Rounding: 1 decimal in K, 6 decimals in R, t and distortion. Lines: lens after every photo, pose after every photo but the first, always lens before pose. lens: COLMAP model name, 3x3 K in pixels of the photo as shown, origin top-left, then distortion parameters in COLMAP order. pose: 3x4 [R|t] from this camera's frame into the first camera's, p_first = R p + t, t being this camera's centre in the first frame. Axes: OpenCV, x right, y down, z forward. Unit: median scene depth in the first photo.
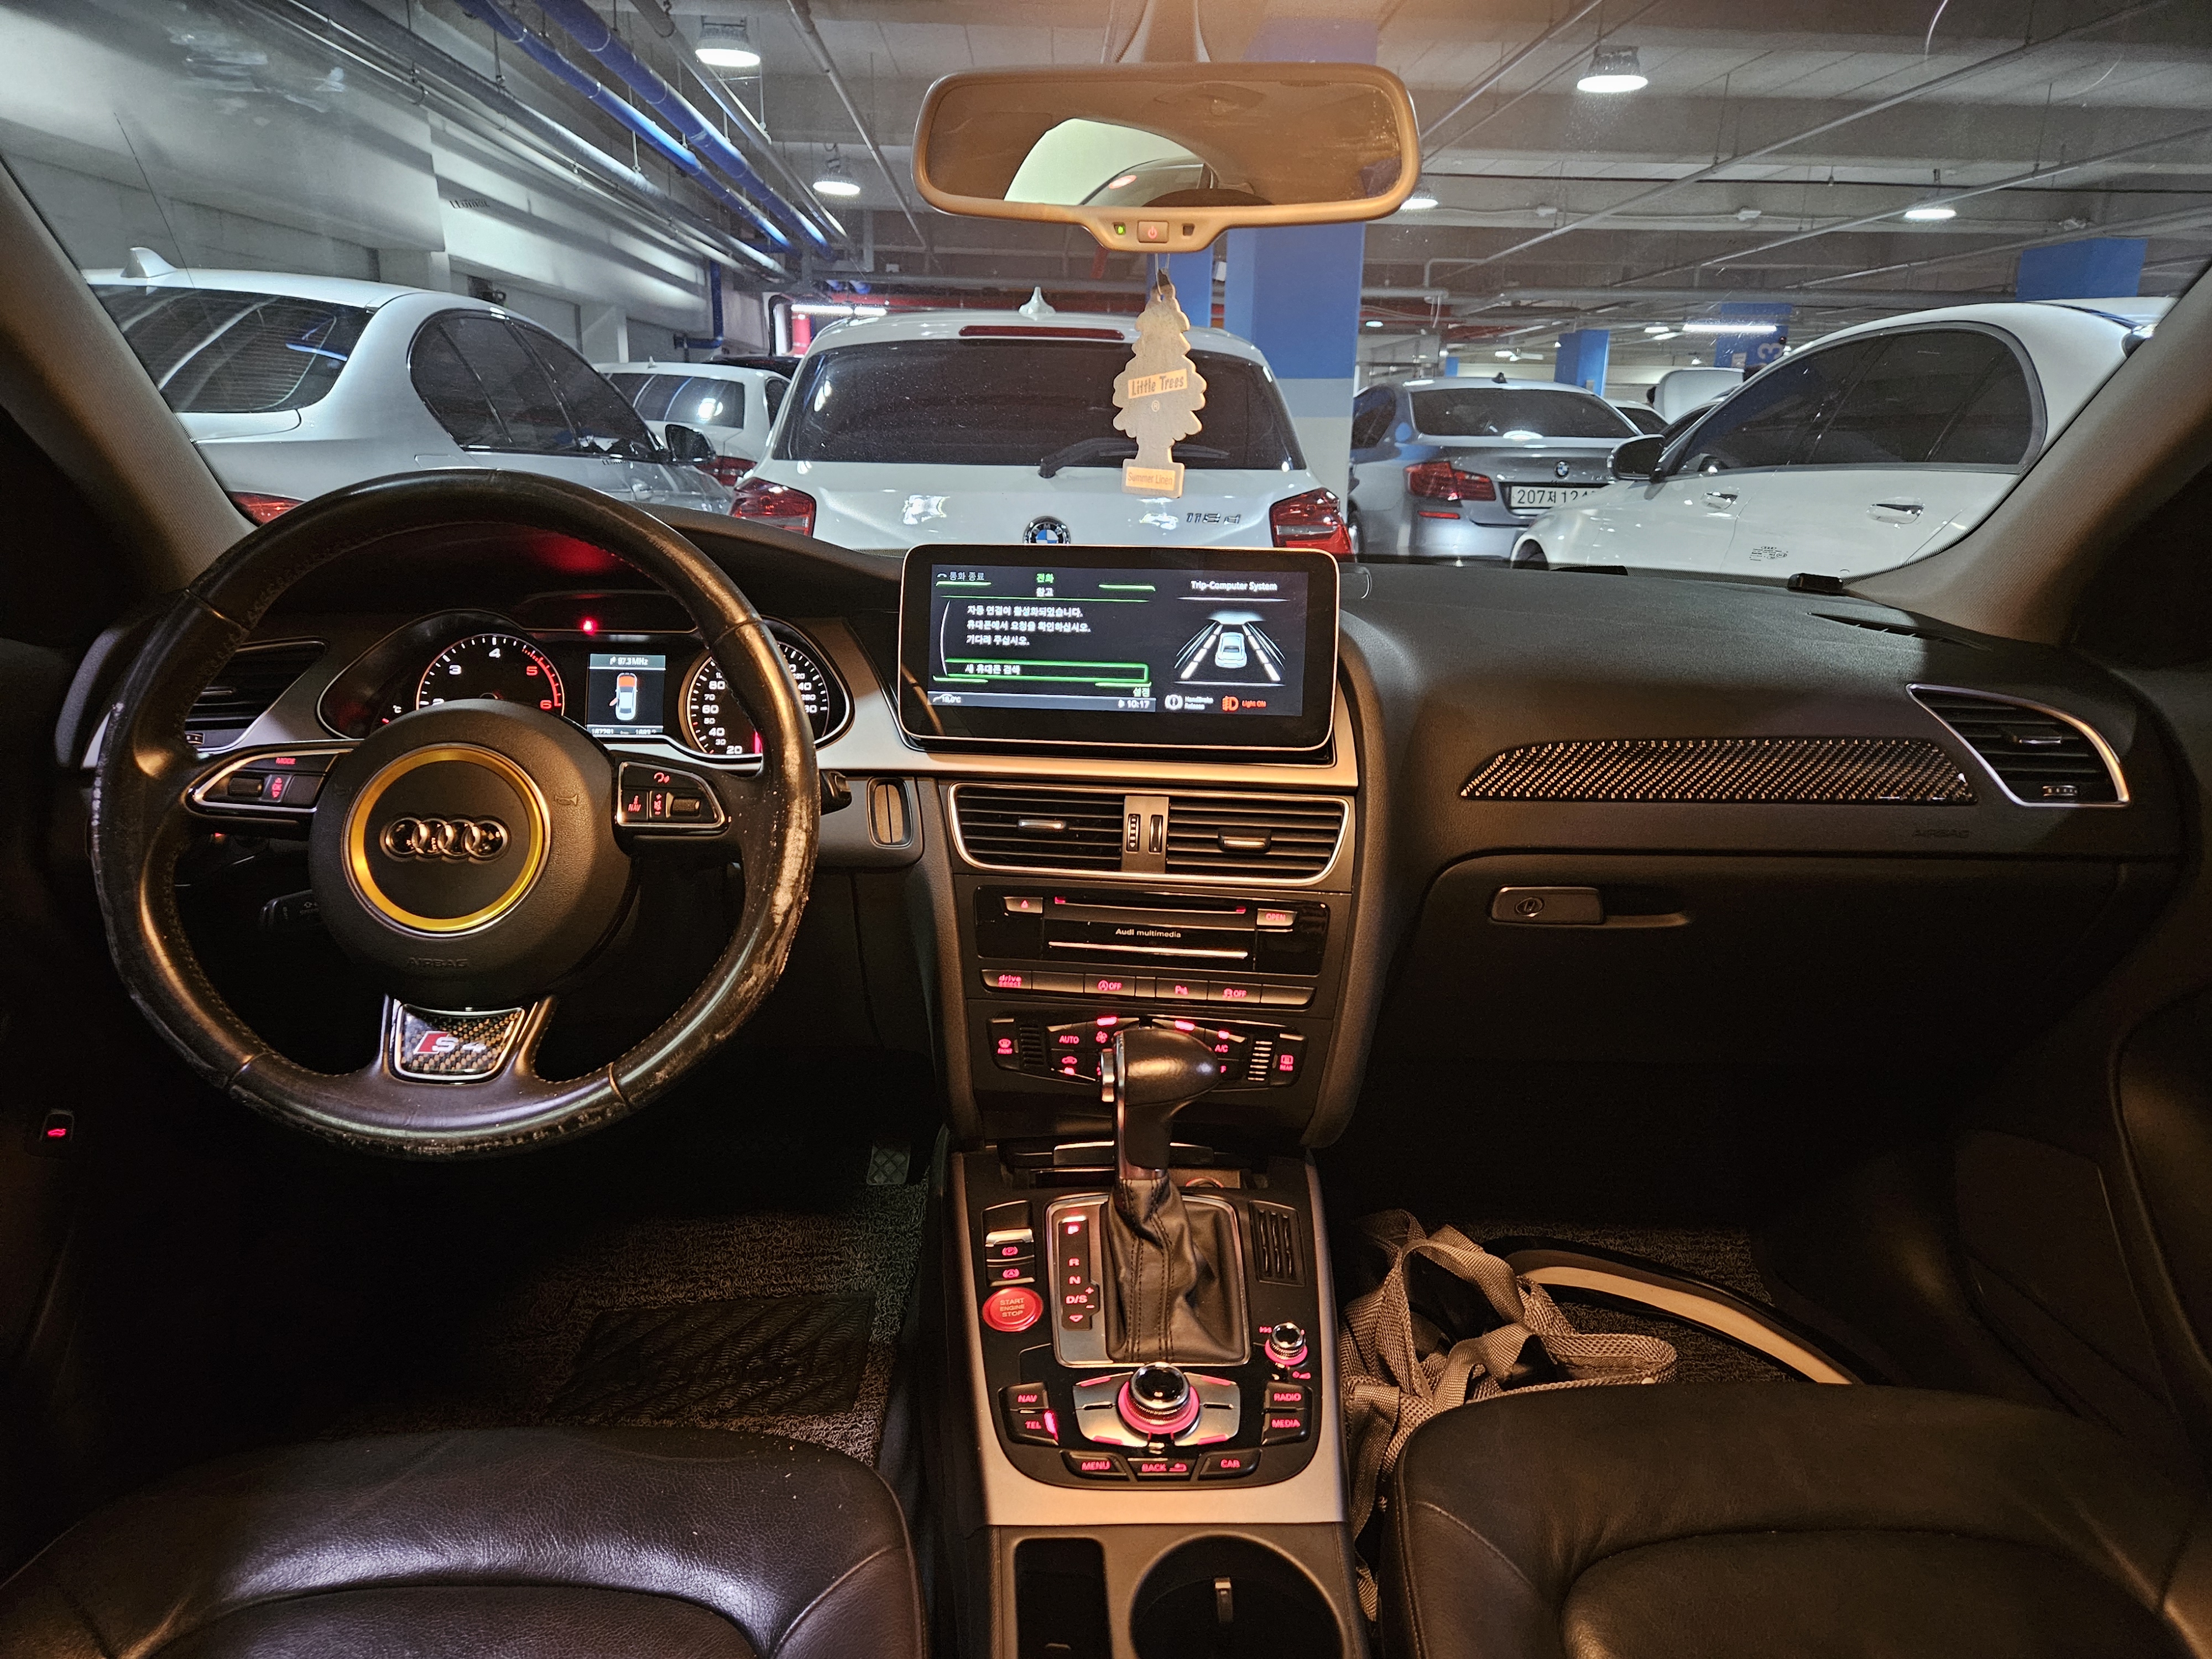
lens RADIAL K [[1470.4, 0, 1103.3], [0, 1470.4, 842.0], [0, 0, 1]] dist [0.072421, -0.054832]
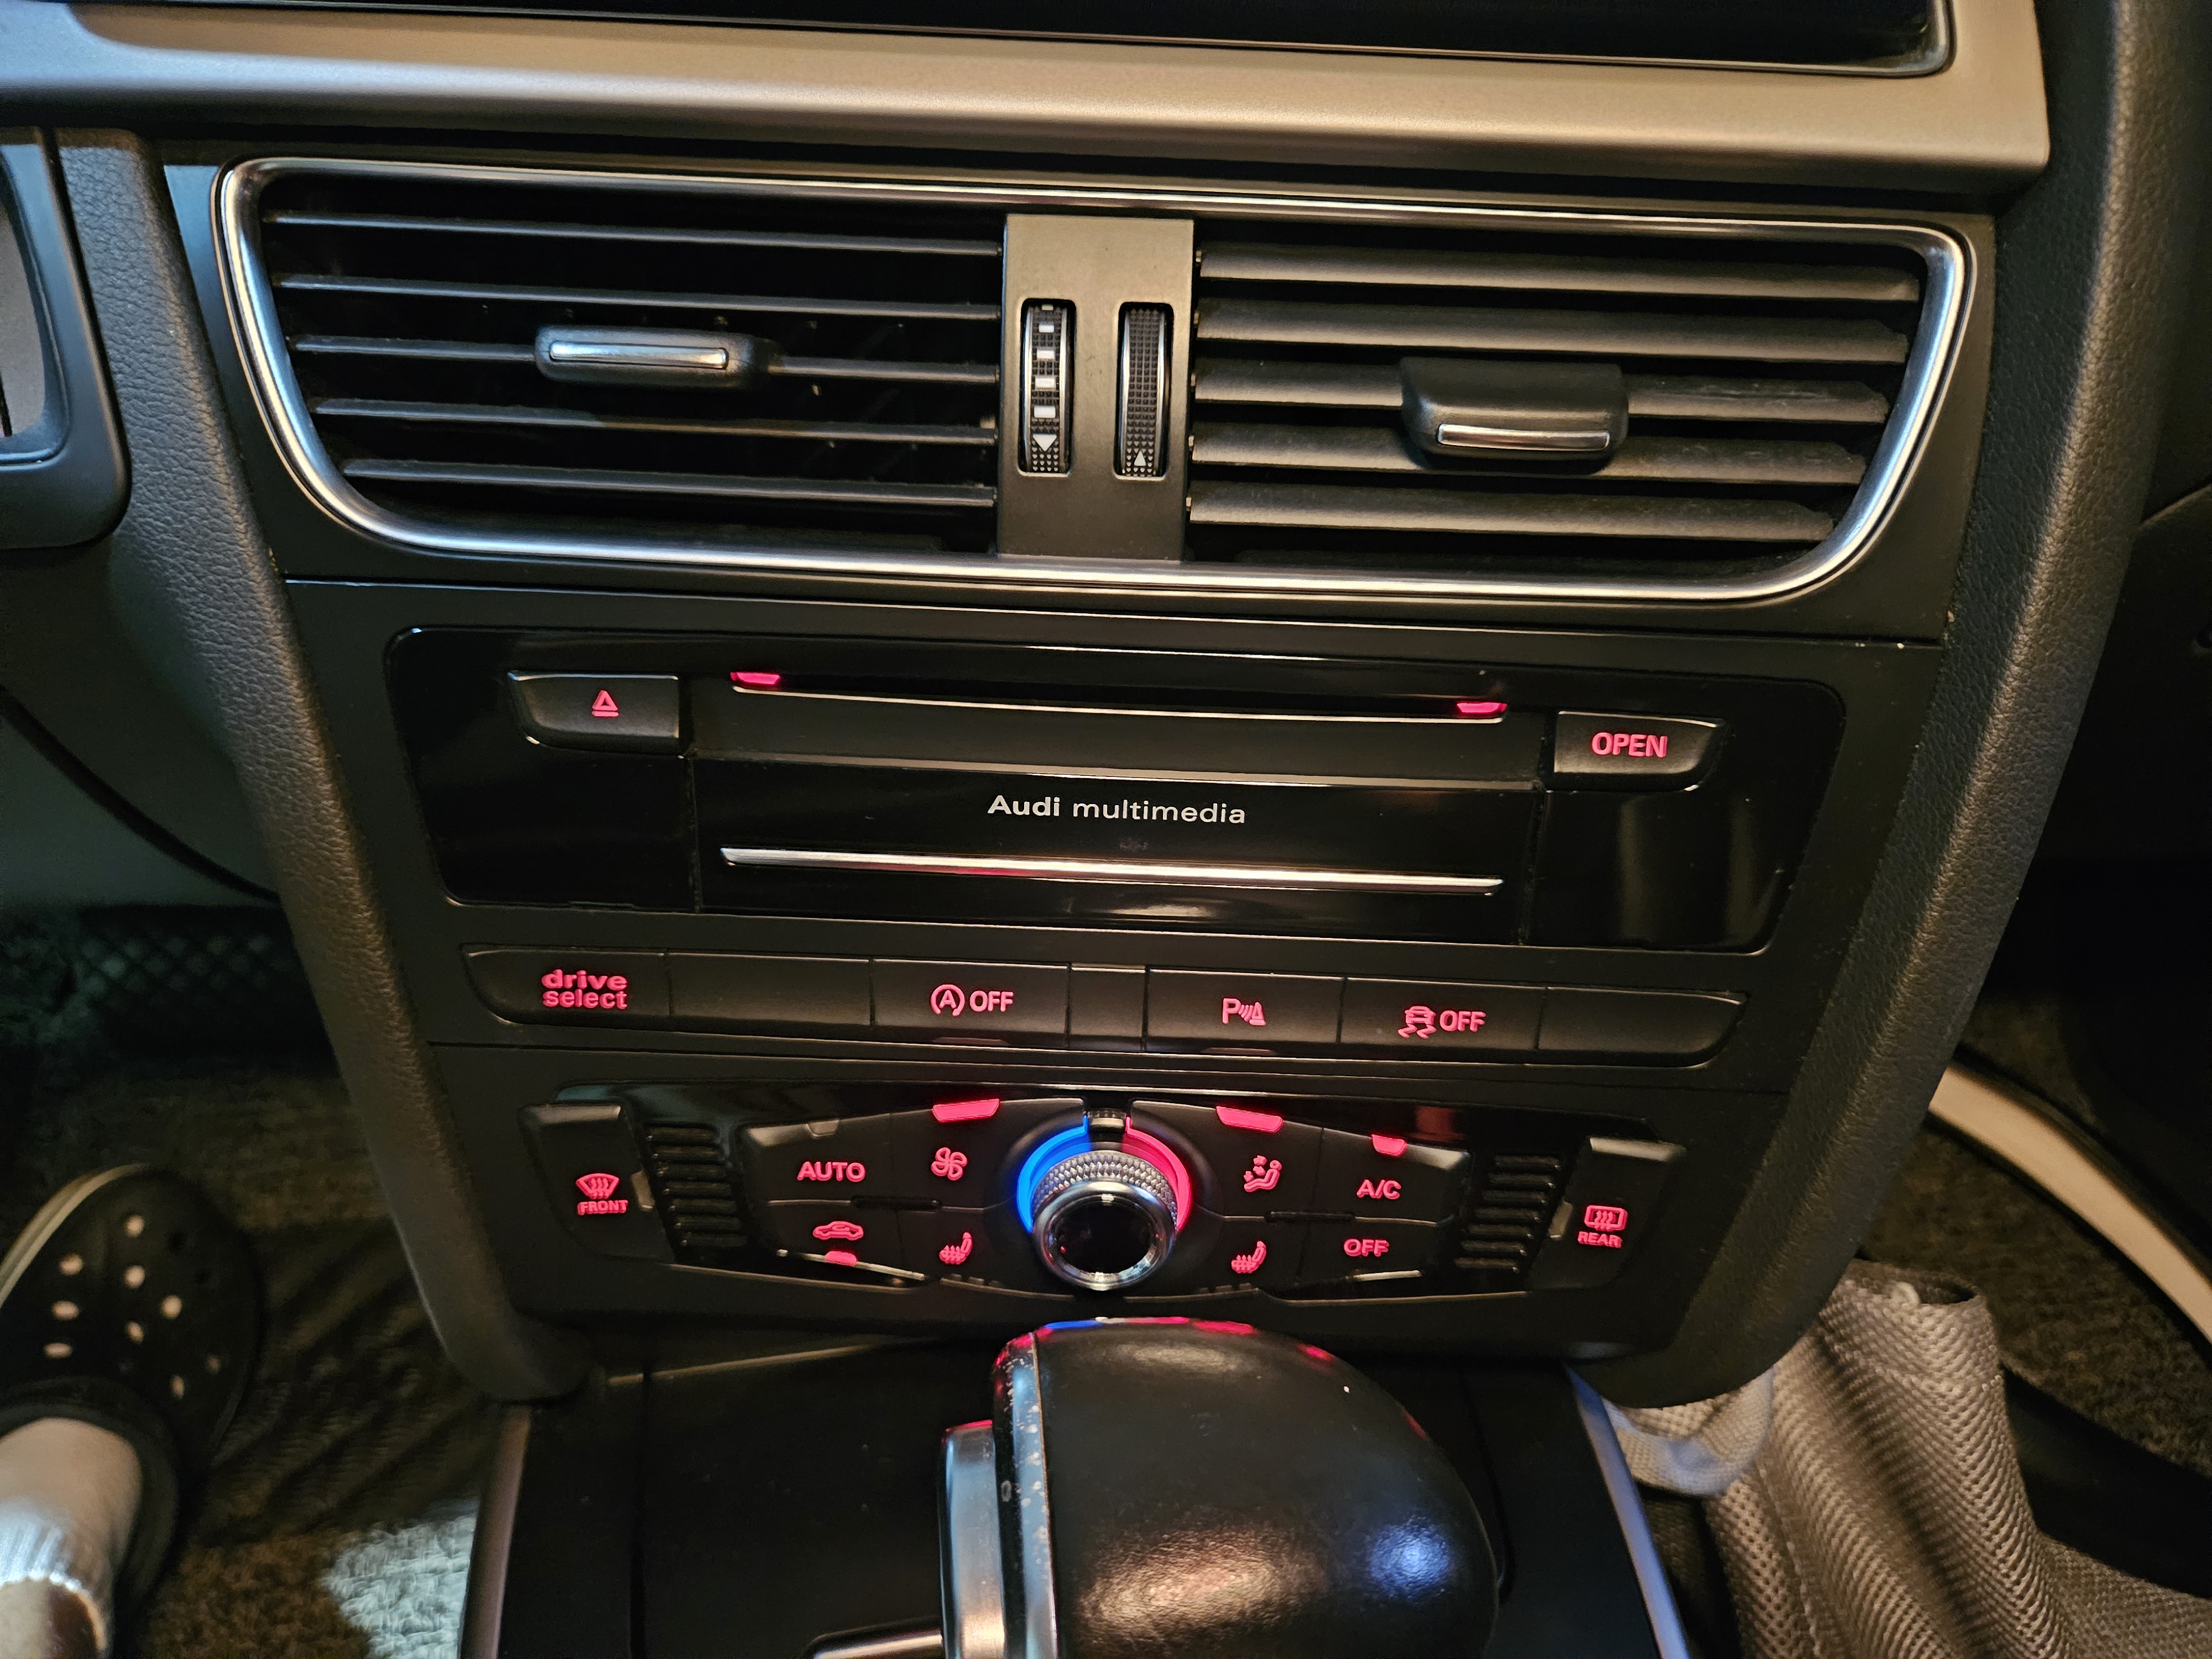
lens RADIAL K [[1500.6, 0, 1111.2], [0, 1500.6, 844.6], [0, 0, 1]] dist [0.047027, -0.044367]
pose [[0.994817, -0.040665, 0.093198, 0.005198], [0.005721, 0.937485, 0.347979, -0.021380], [-0.101523, -0.345642, 0.932858, 0.745579]]
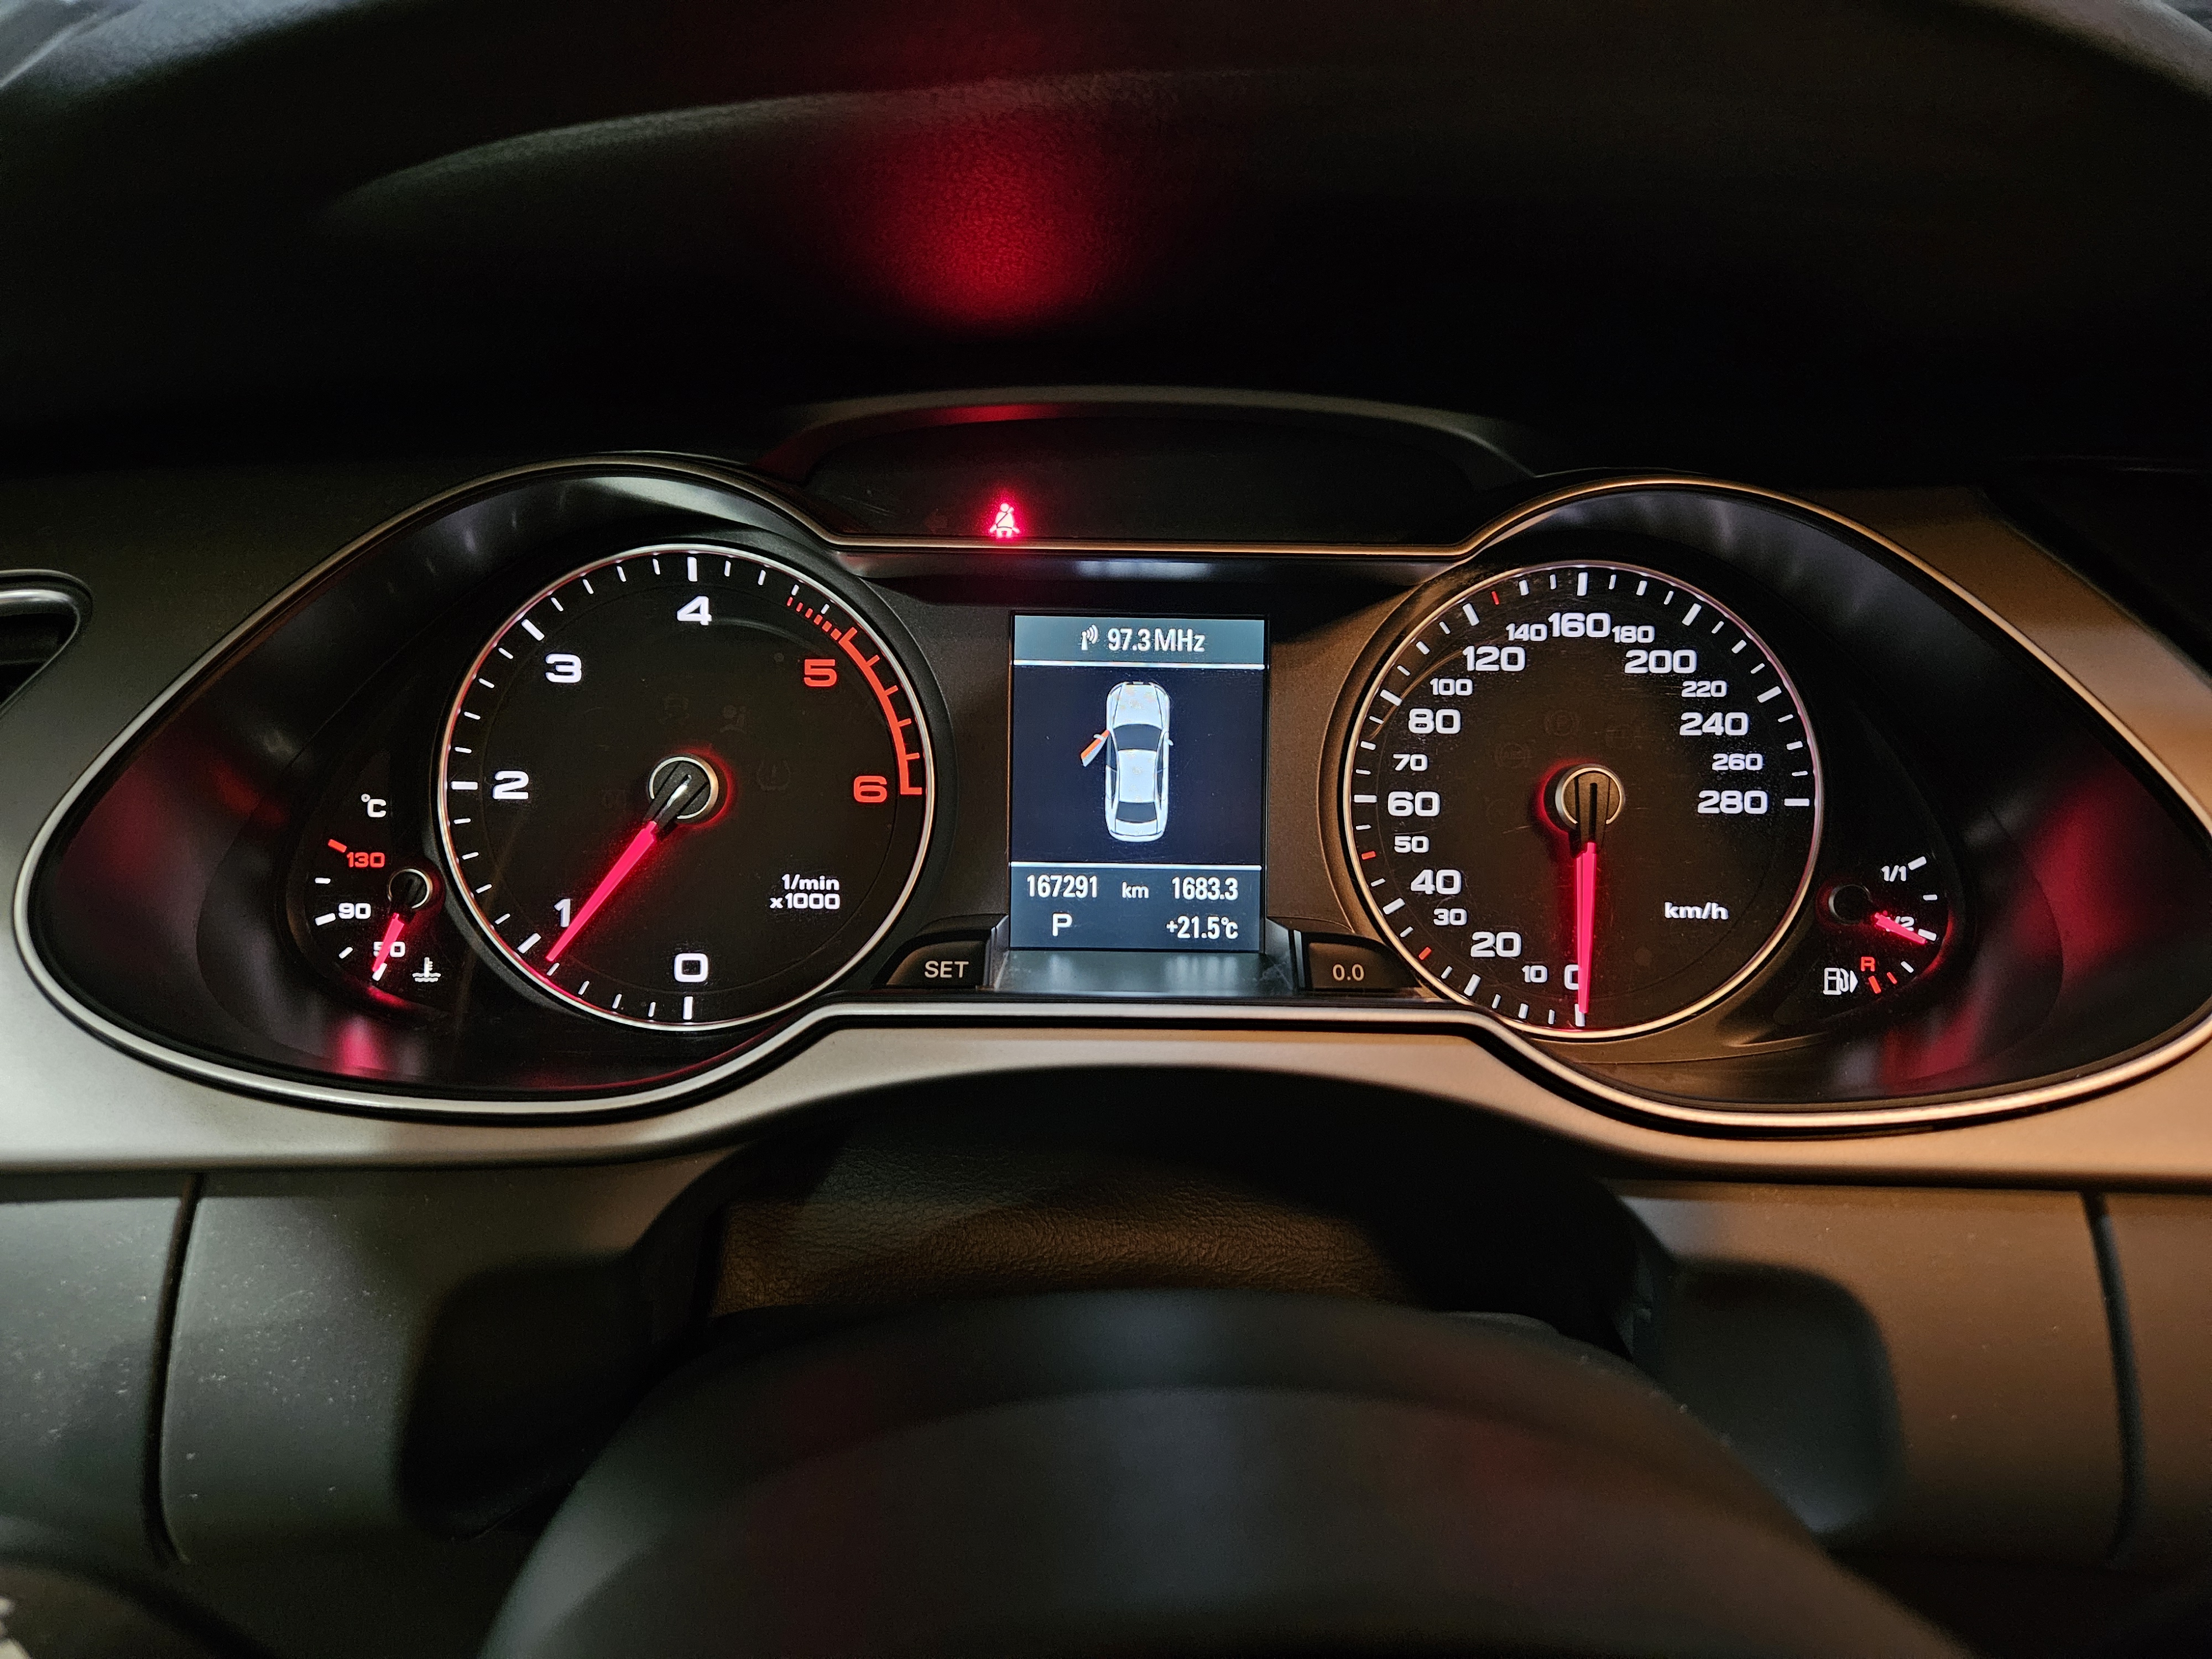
lens RADIAL K [[1470.4, 0, 1103.3], [0, 1470.4, 842.0], [0, 0, 1]] dist [0.072421, -0.054832]
pose [[0.999869, 0.009105, -0.013353, -0.359845], [-0.007436, 0.992734, 0.120099, -0.130254], [0.014349, -0.119984, 0.992672, 0.783733]]
